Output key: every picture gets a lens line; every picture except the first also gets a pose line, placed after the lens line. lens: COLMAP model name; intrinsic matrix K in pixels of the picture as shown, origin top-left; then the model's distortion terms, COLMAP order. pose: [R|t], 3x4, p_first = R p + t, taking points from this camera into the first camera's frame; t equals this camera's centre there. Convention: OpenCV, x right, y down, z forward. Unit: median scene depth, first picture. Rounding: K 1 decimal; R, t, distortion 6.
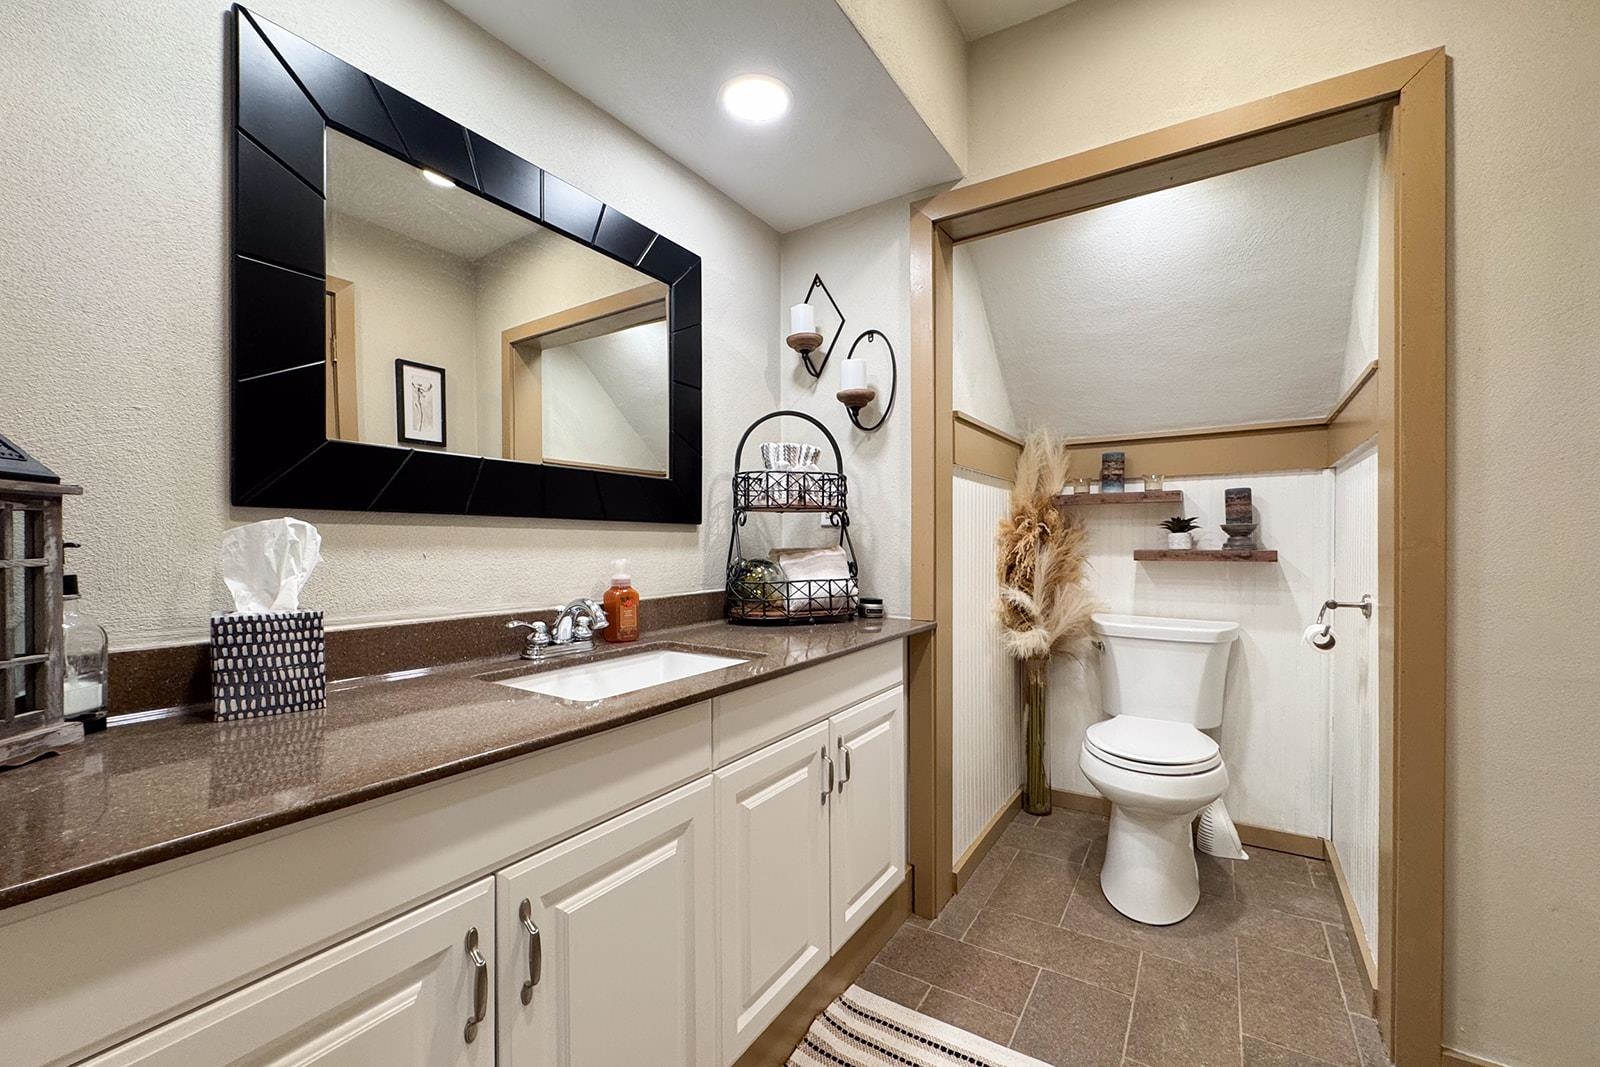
lens RADIAL K [[661.8, 0, 793.8], [0, 661.8, 545.5], [0, 0, 1]] dist [-0.000962, -0.000133]
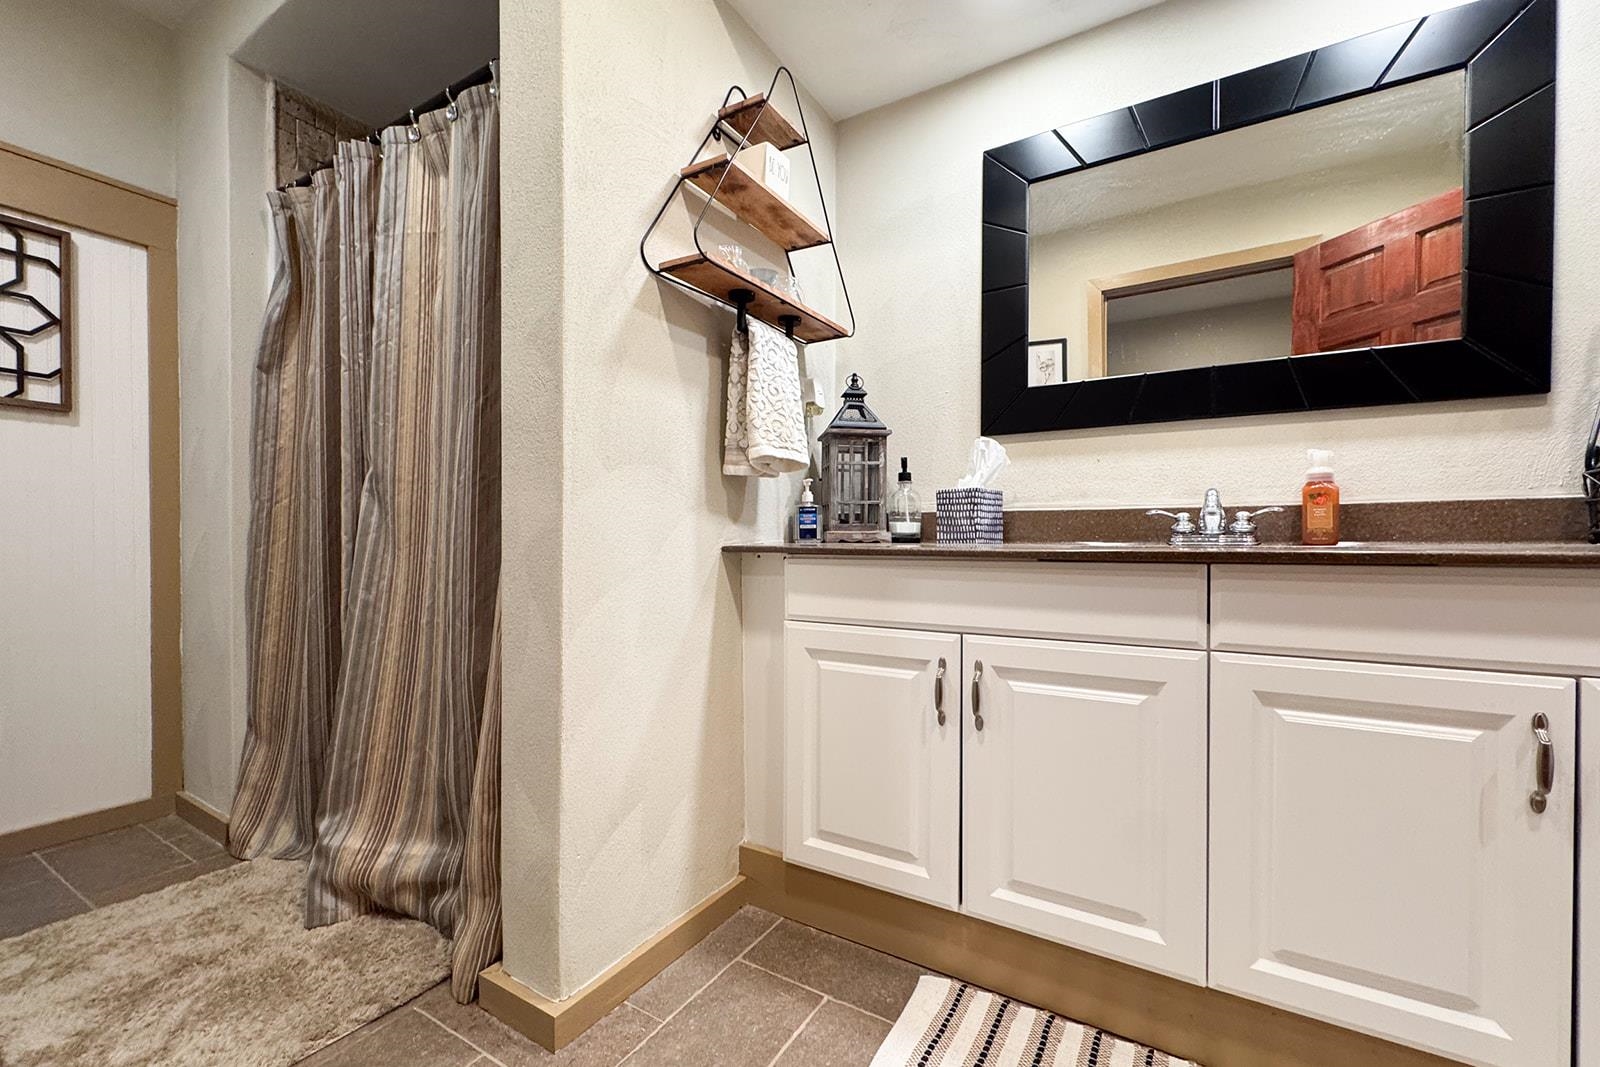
lens RADIAL K [[661.8, 0, 793.8], [0, 661.8, 545.5], [0, 0, 1]] dist [-0.000962, -0.000133]
pose [[0.025991, 0.007625, -0.999633, 0.753801], [-0.006448, 0.999951, 0.007460, 0.183588], [0.999641, 0.006252, 0.026039, 0.371483]]
